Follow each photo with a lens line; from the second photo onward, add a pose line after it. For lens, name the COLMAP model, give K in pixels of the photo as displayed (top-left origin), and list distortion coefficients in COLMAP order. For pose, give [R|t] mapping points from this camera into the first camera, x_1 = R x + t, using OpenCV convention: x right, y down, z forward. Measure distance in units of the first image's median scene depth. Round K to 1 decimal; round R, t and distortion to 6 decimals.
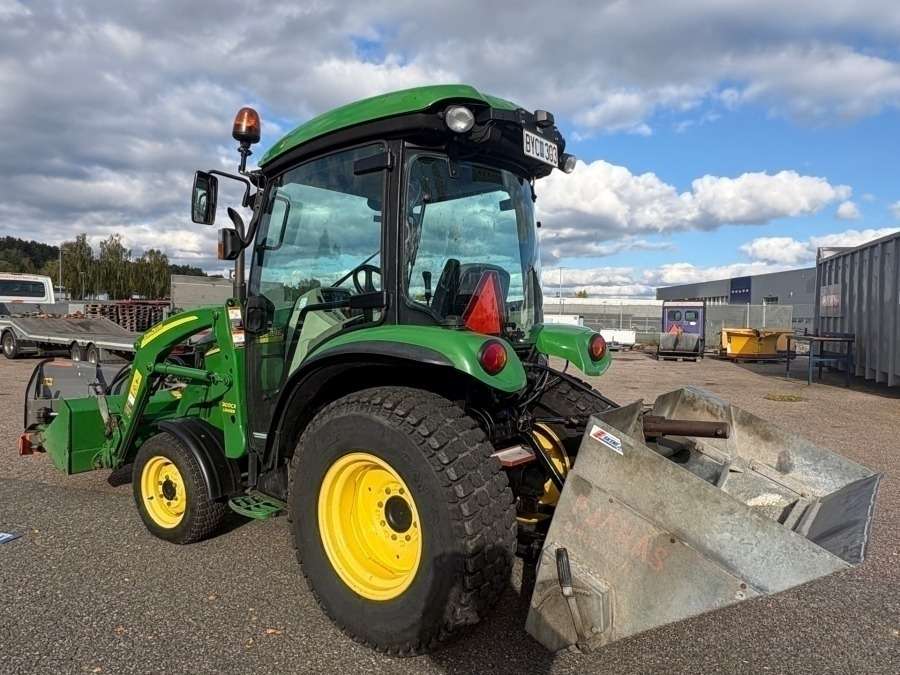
lens RADIAL K [[664.1, 0, 429.8], [0, 664.1, 325.8], [0, 0, 1]] dist [-0.007969, 0.001739]
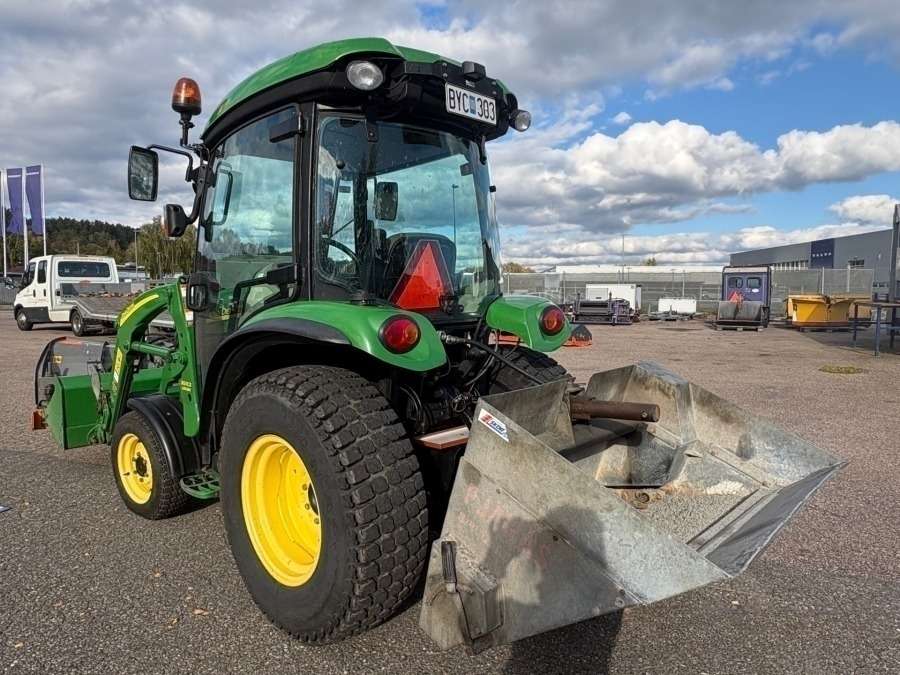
lens RADIAL K [[664.1, 0, 426.4], [0, 664.1, 333.6], [0, 0, 1]] dist [-0.007969, 0.001739]
pose [[0.993424, -0.011712, -0.113890, 0.161937], [0.017819, 0.998449, 0.052749, -0.001222], [0.113095, -0.054432, 0.992092, 0.056541]]
